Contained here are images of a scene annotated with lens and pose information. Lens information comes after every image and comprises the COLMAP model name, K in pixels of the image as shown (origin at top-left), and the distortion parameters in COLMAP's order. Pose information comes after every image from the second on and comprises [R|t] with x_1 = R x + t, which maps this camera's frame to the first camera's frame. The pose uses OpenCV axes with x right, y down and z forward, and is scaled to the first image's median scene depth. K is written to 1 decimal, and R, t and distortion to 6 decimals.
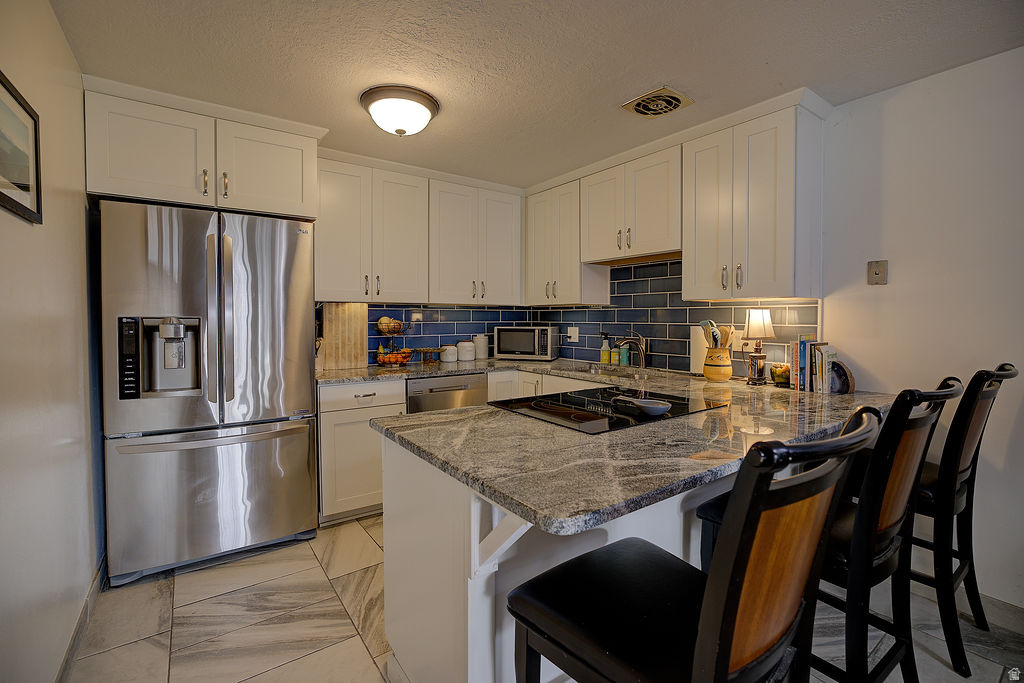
lens RADIAL K [[449.5, 0, 517.4], [0, 449.5, 332.2], [0, 0, 1]] dist [-0.029430, 0.011831]
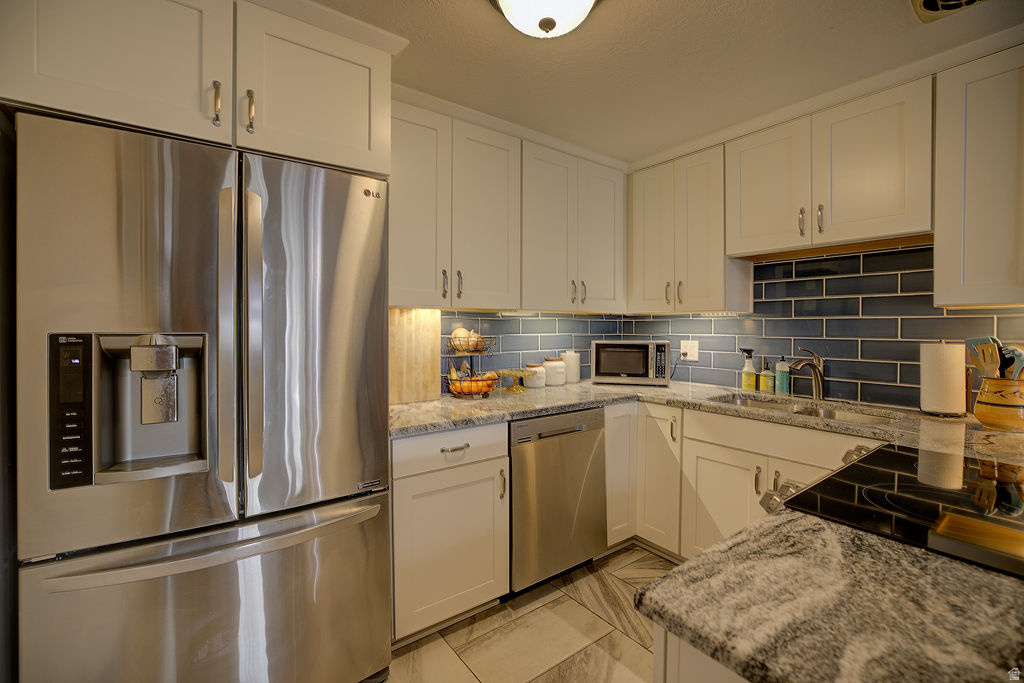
lens RADIAL K [[436.3, 0, 519.1], [0, 436.3, 334.1], [0, 0, 1]] dist [-0.032600, 0.010497]
pose [[0.999845, -0.000289, 0.017618, -0.260677], [0.000526, 0.999909, -0.013466, -0.019699], [-0.017612, 0.013473, 0.999754, 0.358089]]
